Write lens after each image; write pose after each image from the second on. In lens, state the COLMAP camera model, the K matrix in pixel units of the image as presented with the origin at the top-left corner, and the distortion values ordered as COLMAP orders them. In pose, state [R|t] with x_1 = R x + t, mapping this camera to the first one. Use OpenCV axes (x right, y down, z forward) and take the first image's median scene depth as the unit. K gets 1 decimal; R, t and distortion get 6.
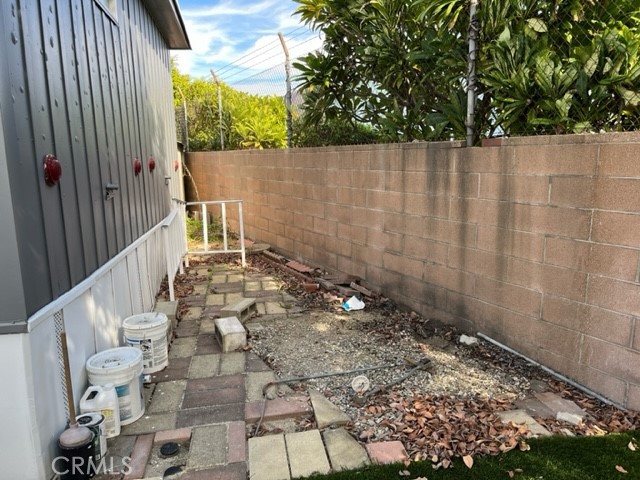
lens RADIAL K [[477.5, 0, 315.0], [0, 477.5, 238.2], [0, 0, 1]] dist [0.051403, -0.074891]
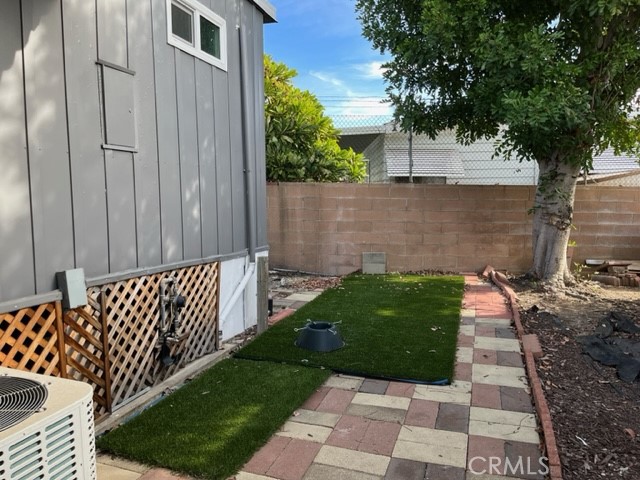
lens RADIAL K [[477.5, 0, 318.9], [0, 477.5, 238.6], [0, 0, 1]] dist [0.051403, -0.074891]
pose [[0.466399, -0.050213, 0.883148, -1.713932], [0.131897, 0.991174, -0.013301, 0.132992], [-0.874686, 0.122688, 0.468906, -0.261666]]
